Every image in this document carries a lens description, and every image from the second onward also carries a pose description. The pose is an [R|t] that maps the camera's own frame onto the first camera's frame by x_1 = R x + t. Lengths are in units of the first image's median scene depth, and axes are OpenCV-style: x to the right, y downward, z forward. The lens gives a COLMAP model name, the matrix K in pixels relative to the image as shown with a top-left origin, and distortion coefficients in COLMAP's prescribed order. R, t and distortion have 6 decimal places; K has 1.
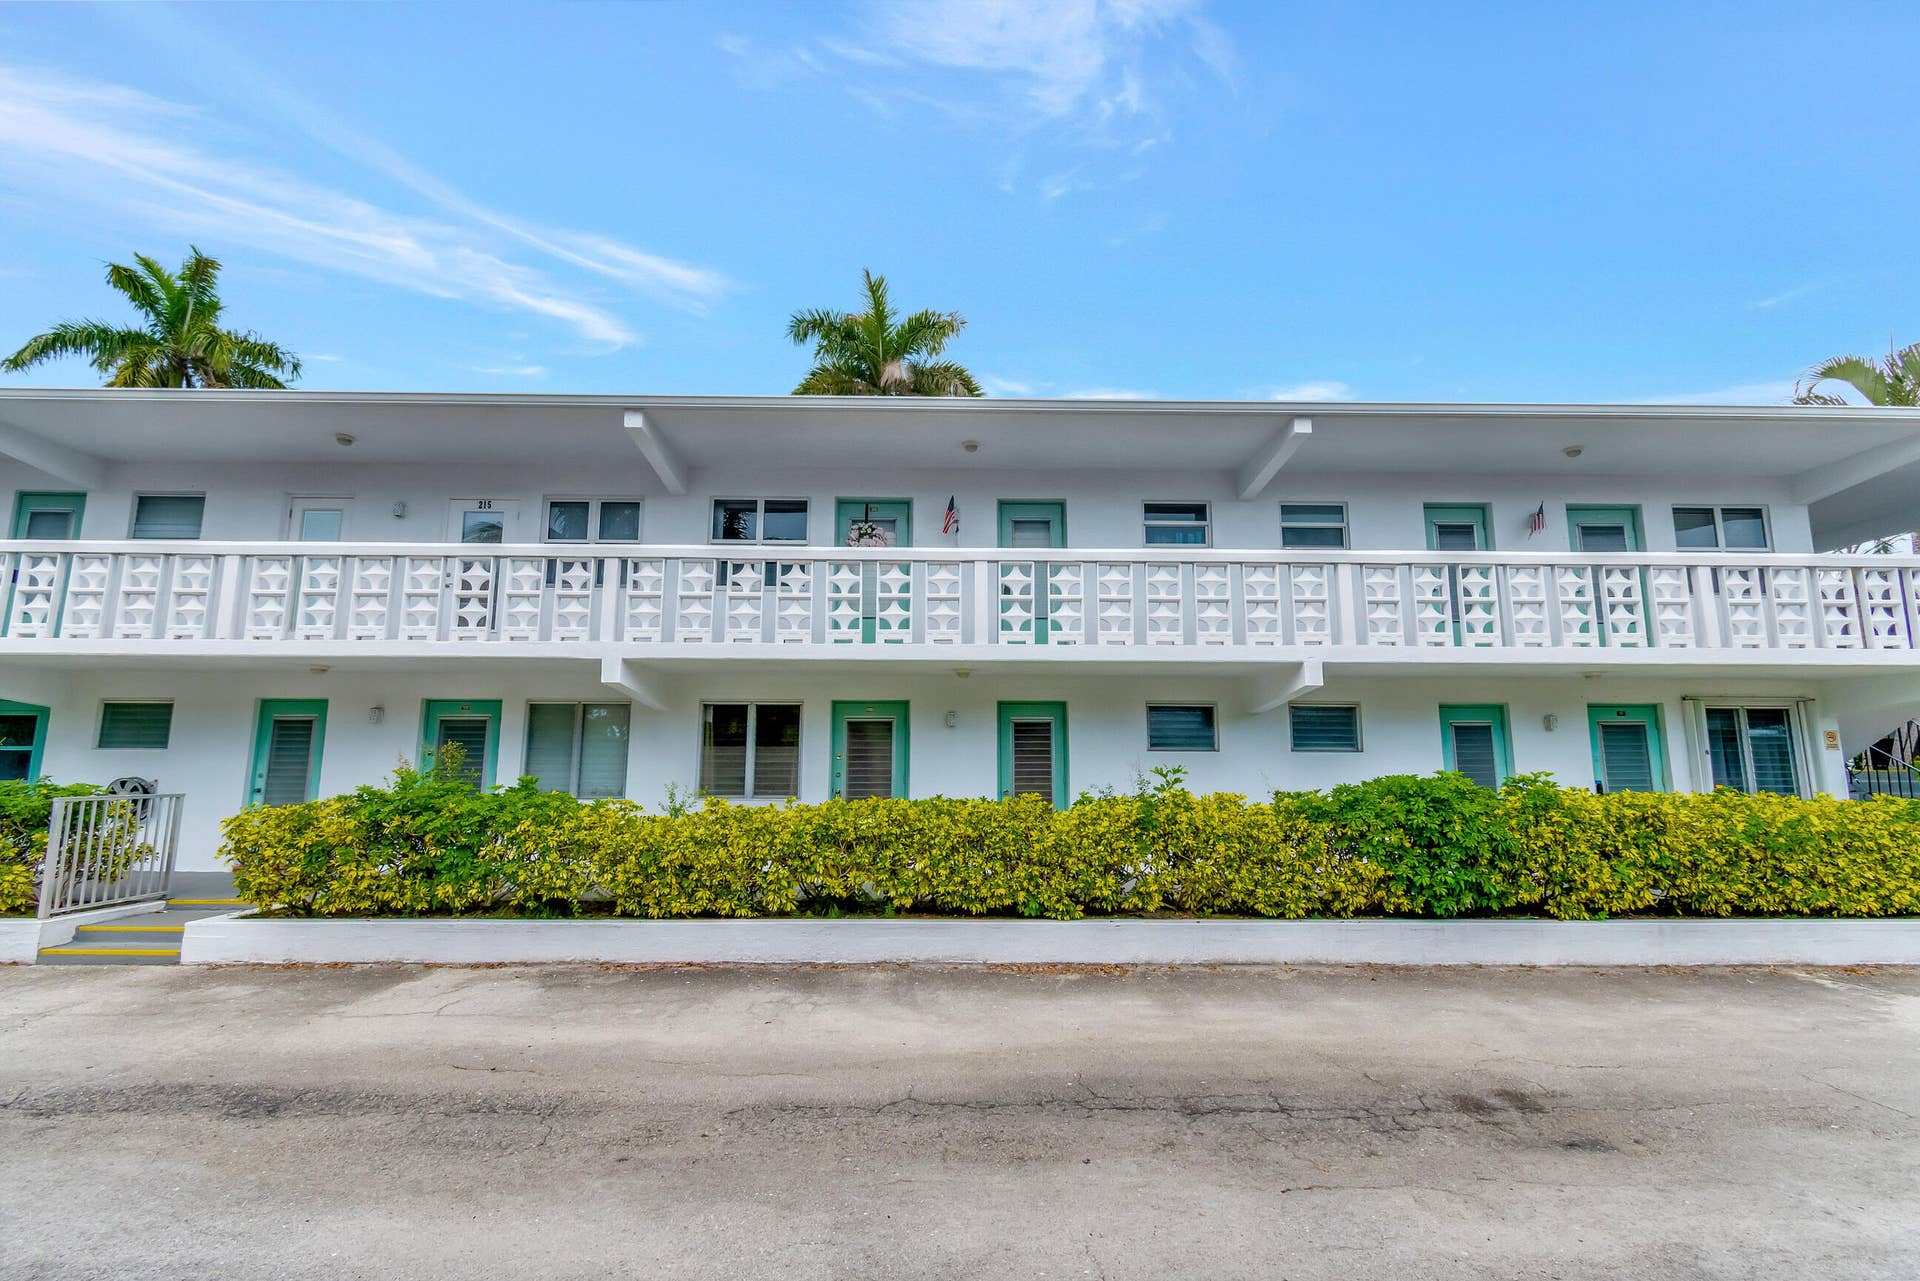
lens RADIAL K [[852.9, 0, 960.0], [0, 852.9, 640.5], [0, 0, 1]] dist [0.000561, -0.000561]
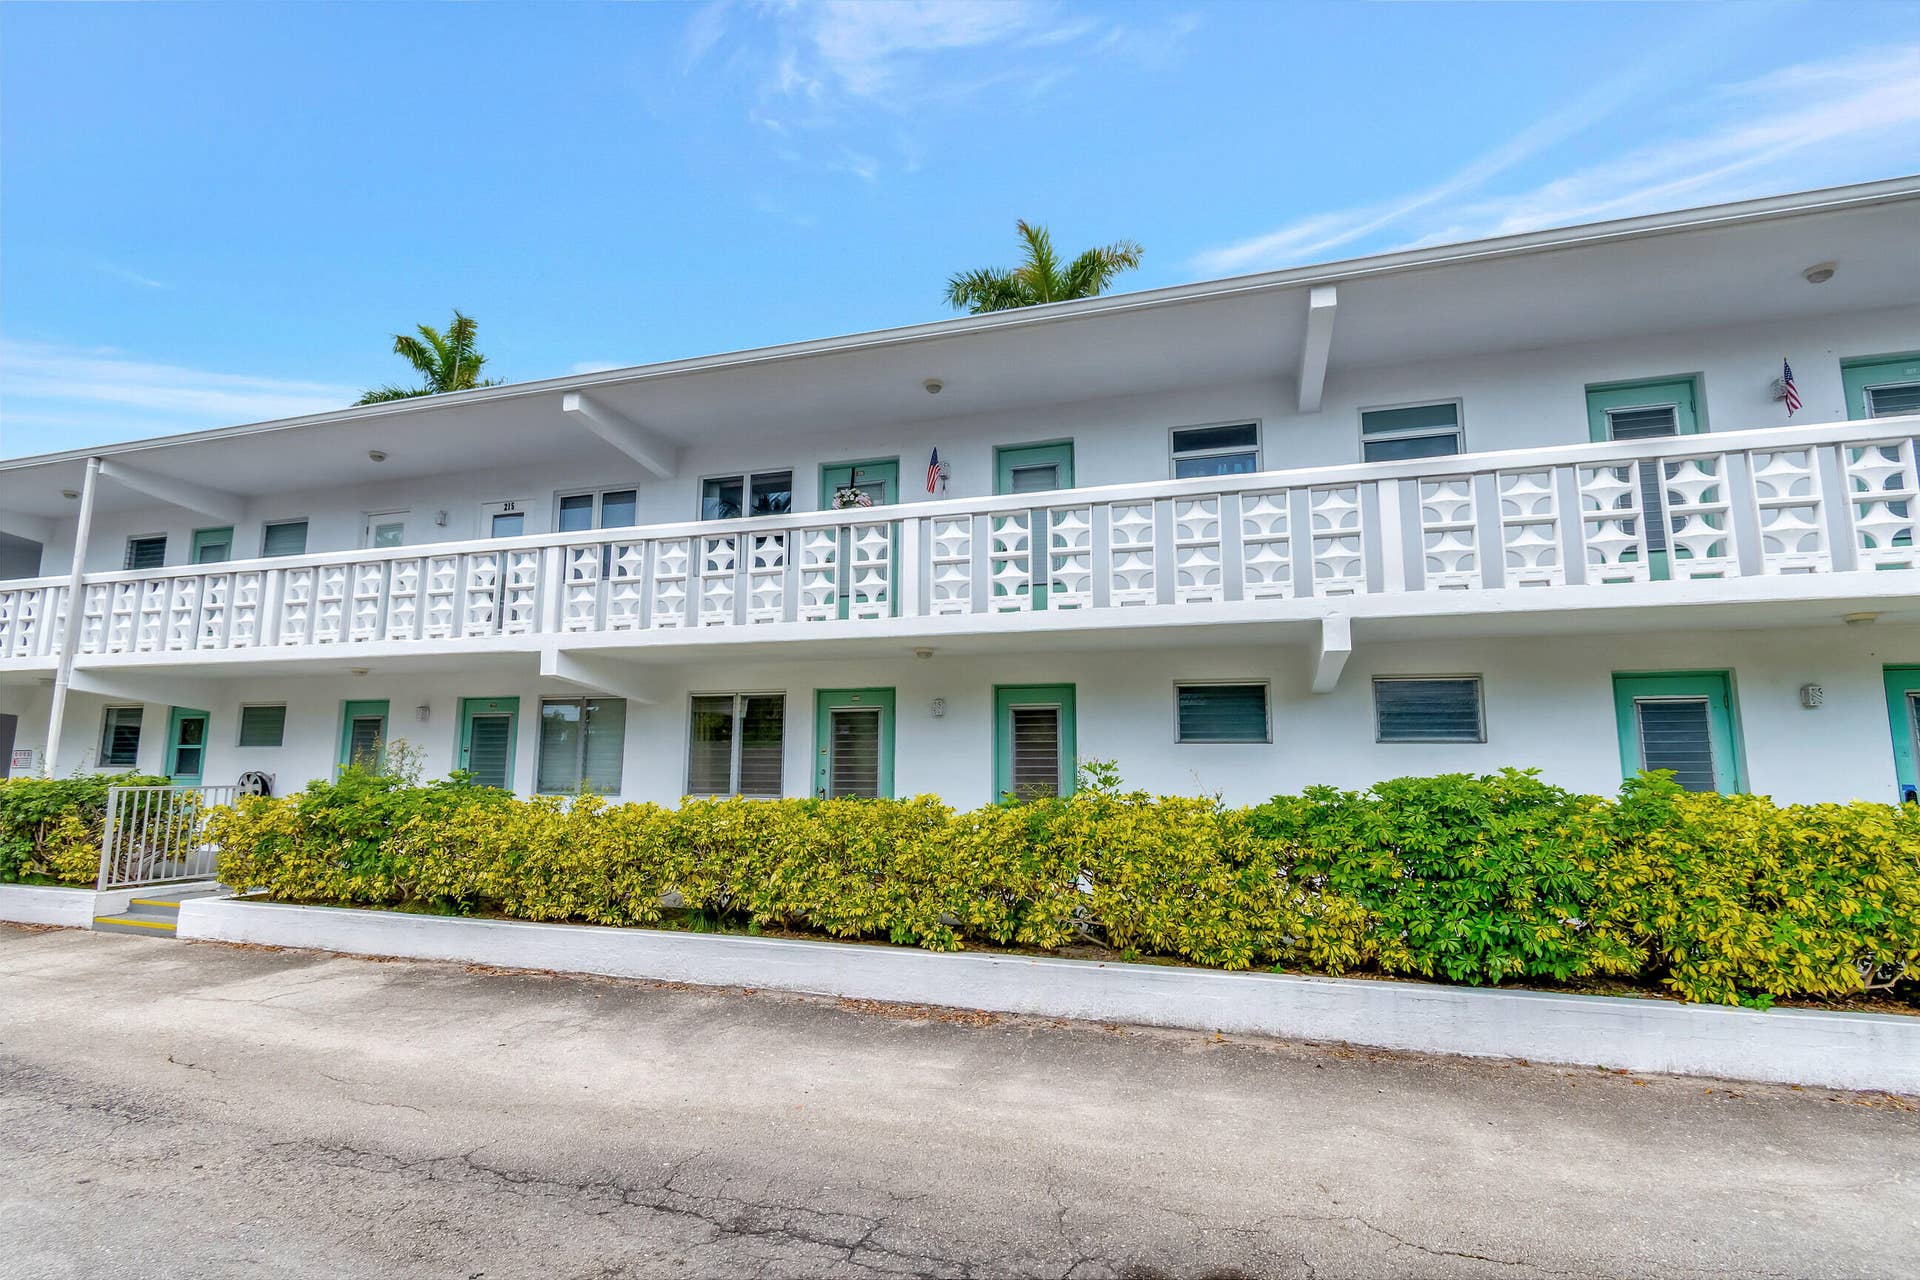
lens RADIAL K [[910.9, 0, 960.0], [0, 910.9, 640.0], [0, 0, 1]] dist [-0.000756, -0.002196]
pose [[0.947690, -0.041945, -0.316424, 0.419023], [0.044539, 0.999007, 0.000965, 0.033749], [0.316070, -0.015008, 0.948617, 0.191941]]
